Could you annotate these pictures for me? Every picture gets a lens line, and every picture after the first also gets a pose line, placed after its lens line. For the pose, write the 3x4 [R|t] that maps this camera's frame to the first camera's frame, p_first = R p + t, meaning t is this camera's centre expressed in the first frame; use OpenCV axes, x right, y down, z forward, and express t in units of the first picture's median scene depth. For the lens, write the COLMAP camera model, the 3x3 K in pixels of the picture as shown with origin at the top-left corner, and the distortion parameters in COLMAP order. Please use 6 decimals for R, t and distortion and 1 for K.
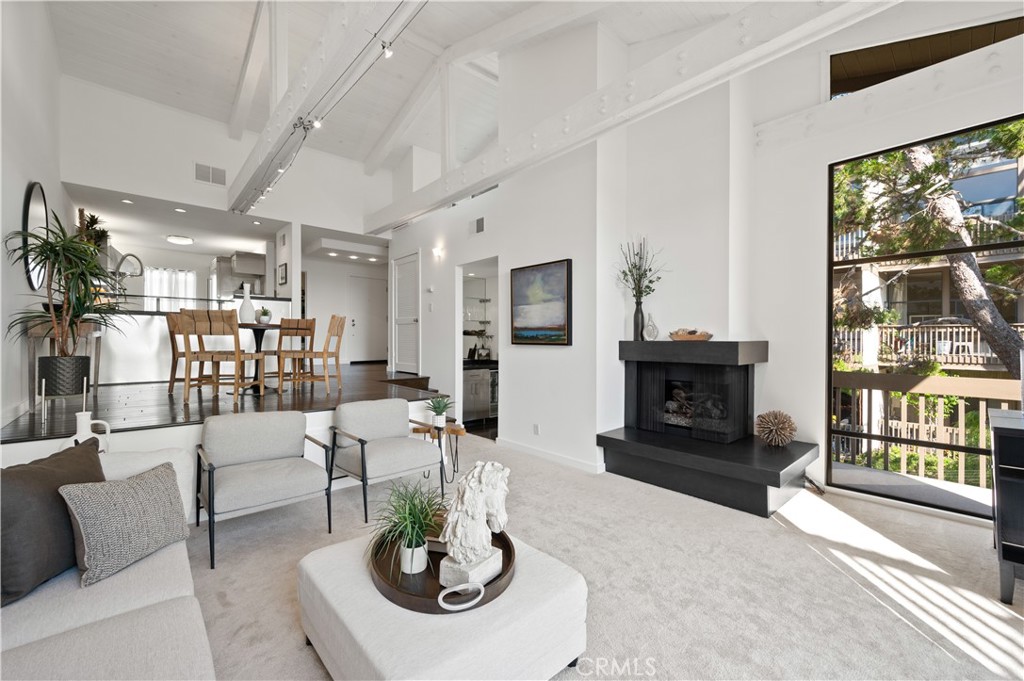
lens RADIAL K [[416.7, 0, 512.0], [0, 416.7, 340.5], [0, 0, 1]] dist [0.002136, 0.000185]
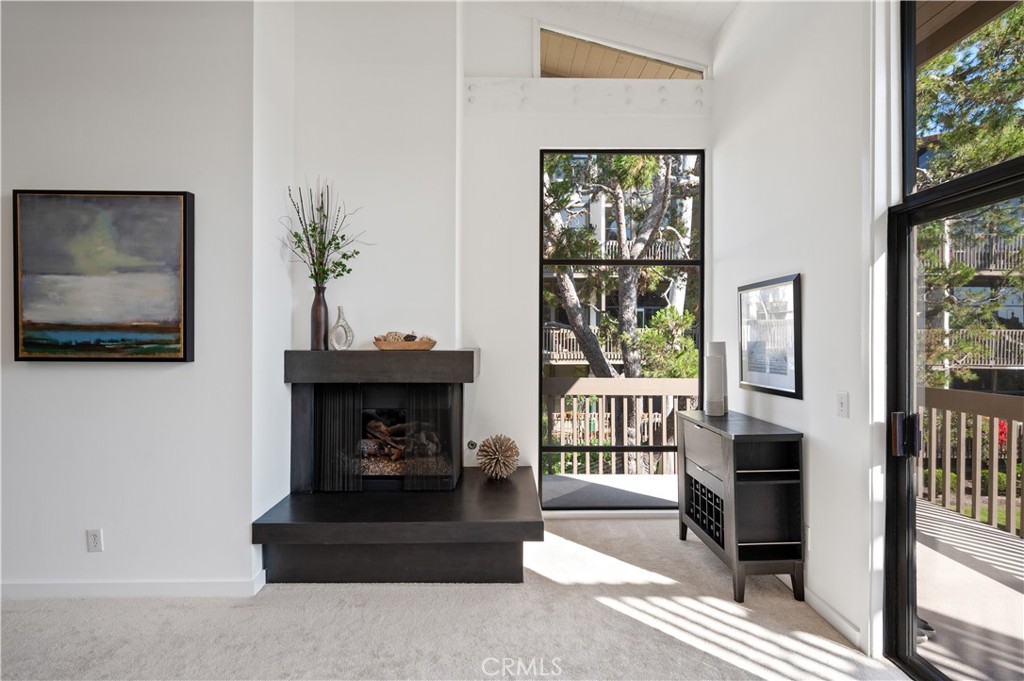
lens RADIAL K [[492.1, 0, 514.2], [0, 492.1, 336.4], [0, 0, 1]] dist [0.000830, -0.000418]
pose [[0.649564, 0.001895, 0.760305, -0.064418], [0.001609, 0.999991, -0.003867, -0.016805], [-0.760305, 0.003735, 0.649555, 0.315888]]
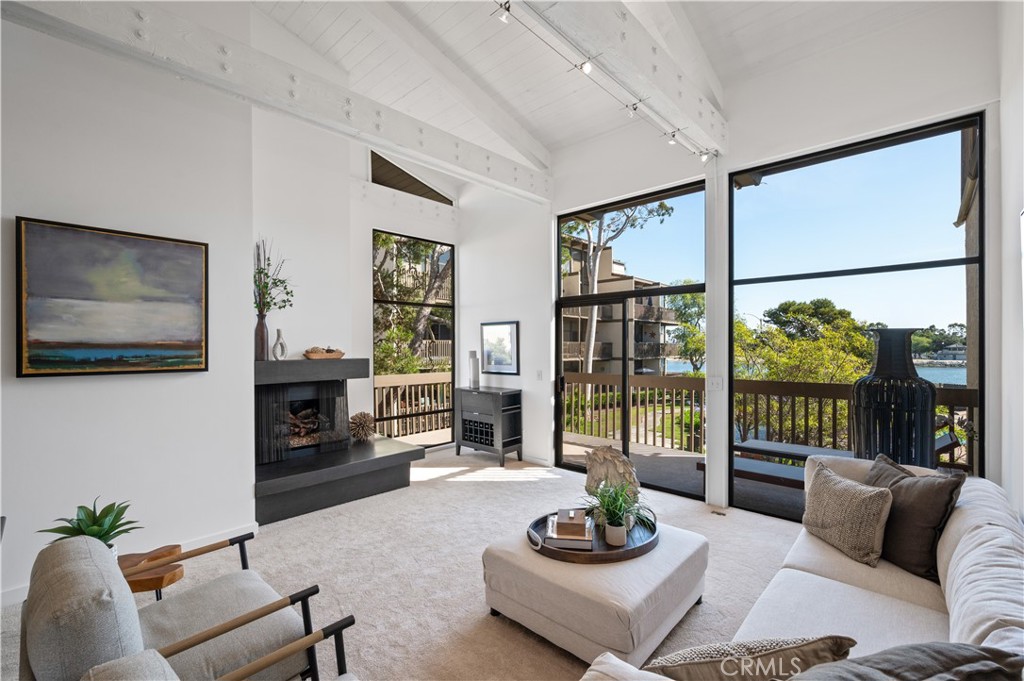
lens RADIAL K [[437.3, 0, 511.9], [0, 437.3, 345.5], [0, 0, 1]] dist [0.001092, 0.000010]
pose [[-0.095593, -0.002053, 0.995418, -0.643823], [0.004946, 0.999985, 0.002537, -0.030357], [-0.995408, 0.005166, -0.095582, 0.595814]]
